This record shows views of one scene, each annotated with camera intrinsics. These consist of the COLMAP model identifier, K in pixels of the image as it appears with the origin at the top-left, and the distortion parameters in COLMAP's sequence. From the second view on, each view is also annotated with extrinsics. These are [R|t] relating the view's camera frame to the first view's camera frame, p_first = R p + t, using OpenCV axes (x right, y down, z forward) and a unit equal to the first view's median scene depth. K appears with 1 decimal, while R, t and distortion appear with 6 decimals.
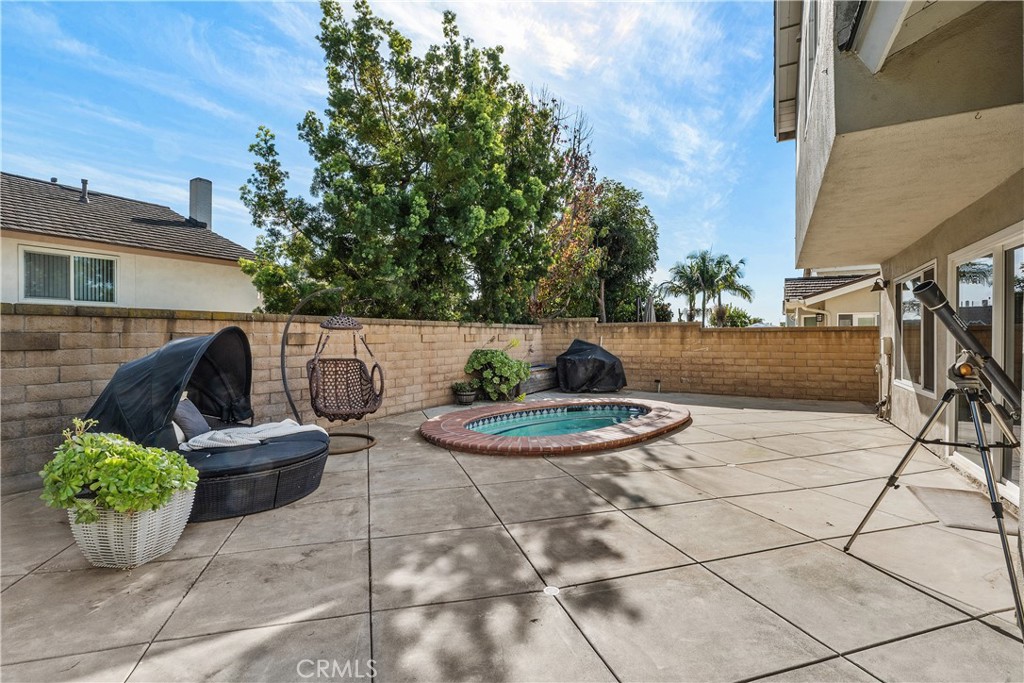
lens RADIAL K [[474.7, 0, 514.2], [0, 474.7, 341.3], [0, 0, 1]] dist [-0.004077, -0.001868]
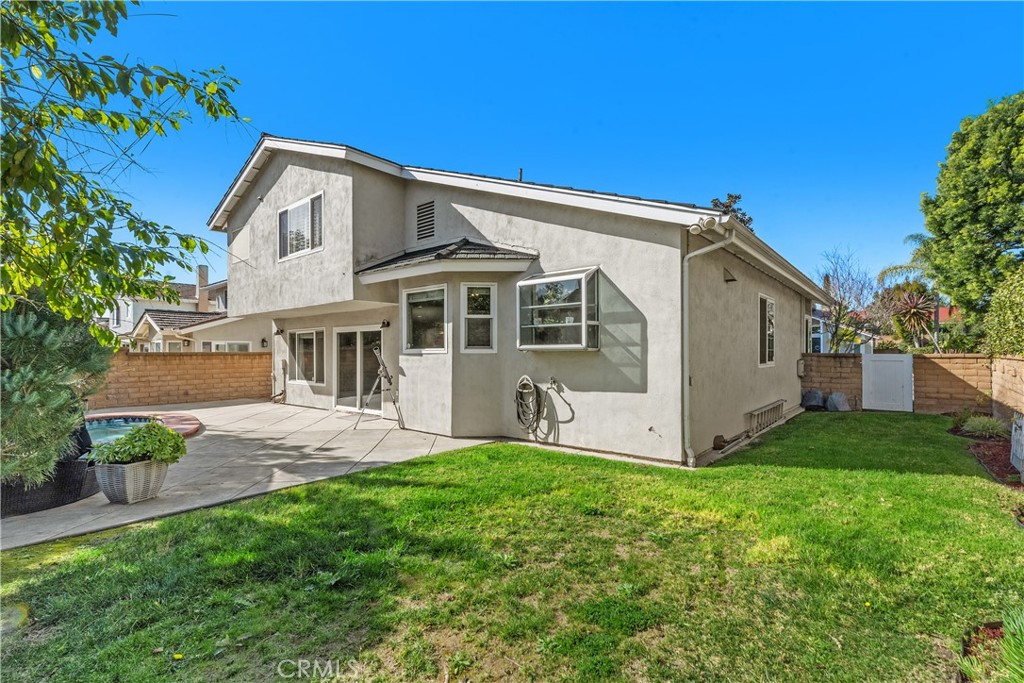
lens RADIAL K [[464.7, 0, 512.2], [0, 464.7, 348.5], [0, 0, 1]] dist [0.004713, -0.001235]
pose [[0.177147, 0.012779, 0.984101, -0.632255], [0.008145, 0.999862, -0.014450, -0.012642], [-0.984151, 0.010575, 0.177019, -0.176323]]
